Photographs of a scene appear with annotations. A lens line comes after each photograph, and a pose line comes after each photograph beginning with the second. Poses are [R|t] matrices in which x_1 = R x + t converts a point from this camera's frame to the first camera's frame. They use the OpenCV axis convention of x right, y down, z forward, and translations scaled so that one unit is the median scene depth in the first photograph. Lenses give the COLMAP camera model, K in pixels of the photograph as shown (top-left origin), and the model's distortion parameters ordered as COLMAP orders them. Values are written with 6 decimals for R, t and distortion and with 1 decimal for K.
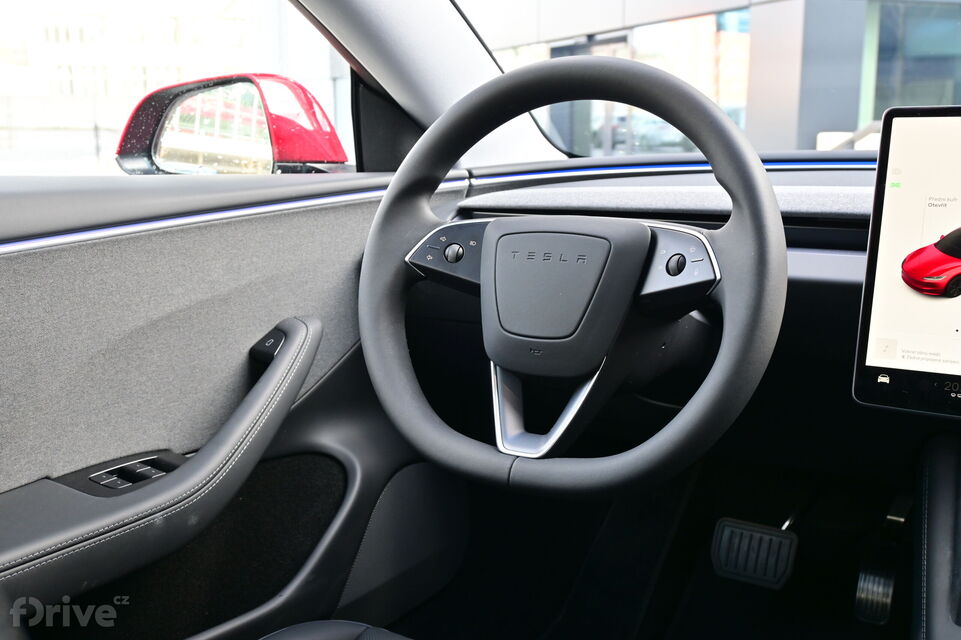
lens RADIAL K [[1047.5, 0, 480.5], [0, 1047.5, 320.0], [0, 0, 1]] dist [-0.007395, -0.007438]
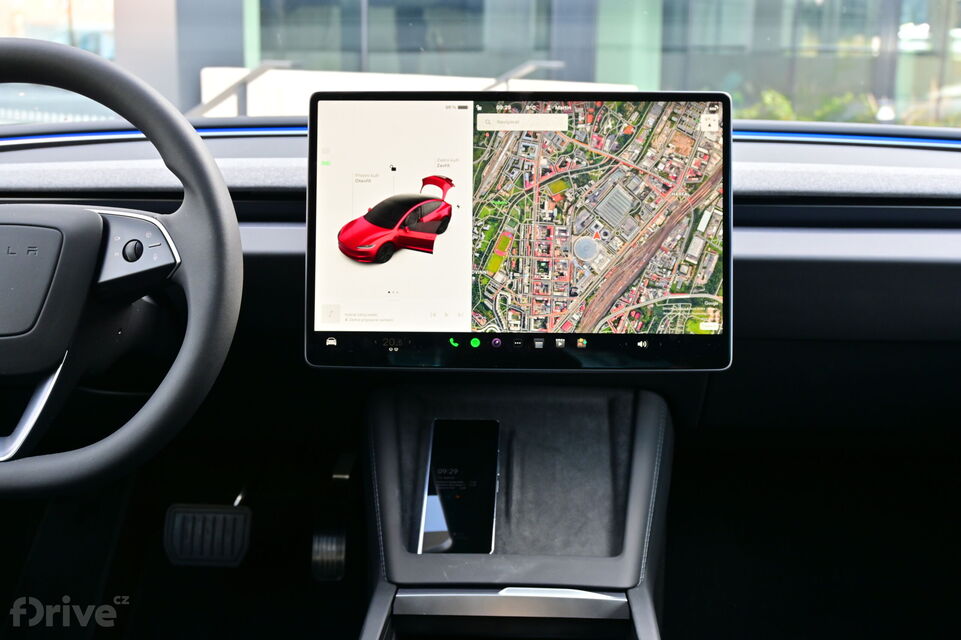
lens RADIAL K [[1263.4, 0, 480.5], [0, 1263.4, 320.0], [0, 0, 1]] dist [0.007074, -0.008233]
pose [[0.863974, -0.094188, 0.494649, -0.103691], [0.081300, 0.995554, 0.047565, -0.013058], [-0.496930, -0.000880, 0.867790, -0.176227]]
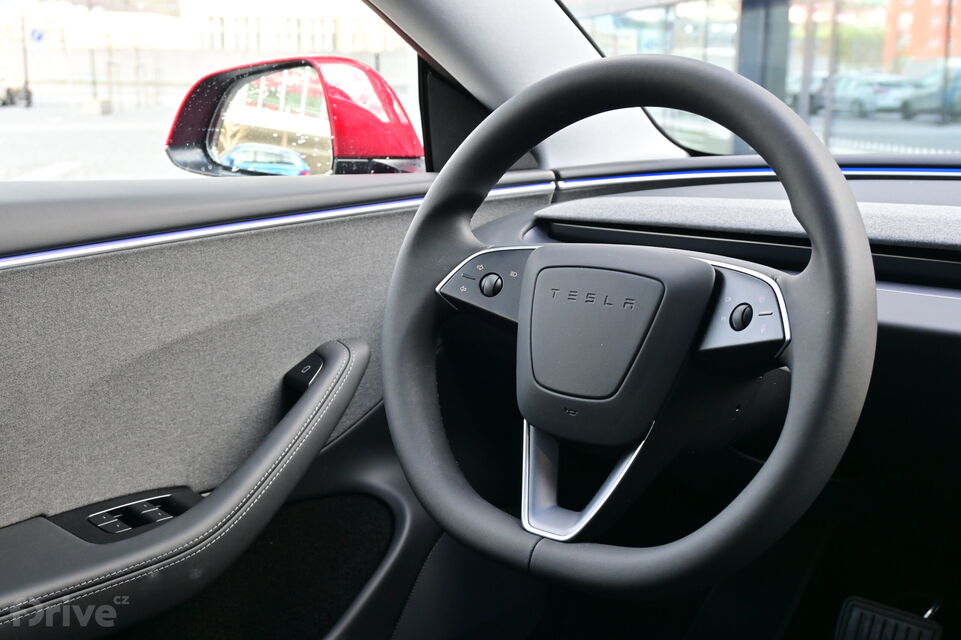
lens RADIAL K [[1167.2, 0, 480.5], [0, 1167.2, 320.0], [0, 0, 1]] dist [0.009202, 0.008823]
pose [[0.987755, 0.038978, -0.151066, 0.096077], [-0.036671, 0.999165, 0.018024, -0.045851], [0.151643, -0.012264, 0.988359, 0.059306]]
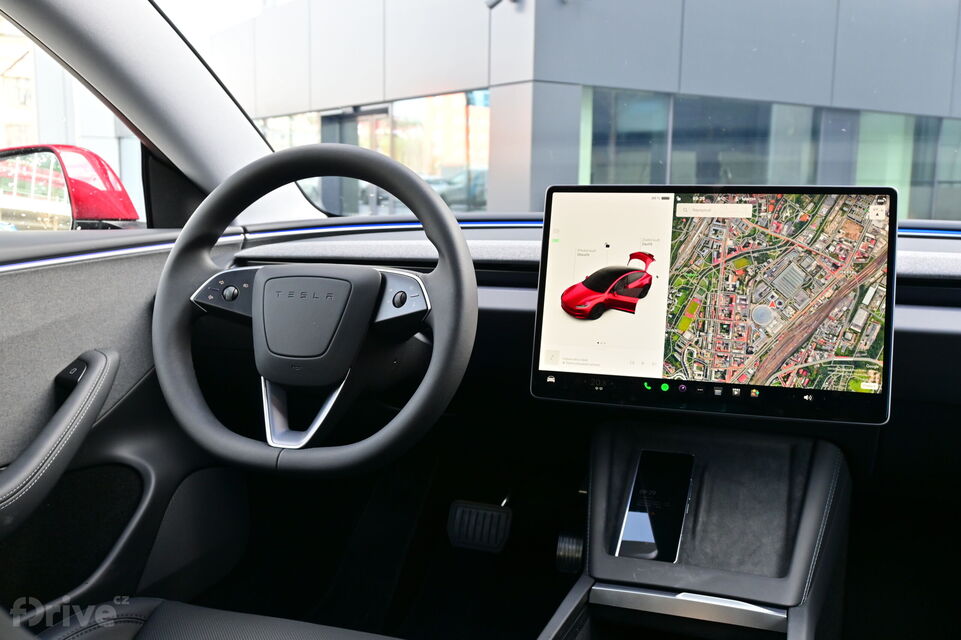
lens RADIAL K [[931.8, 0, 480.5], [0, 931.8, 320.0], [0, 0, 1]] dist [-0.001887, -0.007482]
pose [[0.973645, -0.019078, 0.227267, 0.011060], [0.027820, 0.998989, -0.035326, 0.014921], [-0.226364, 0.040718, 0.973191, -0.149874]]
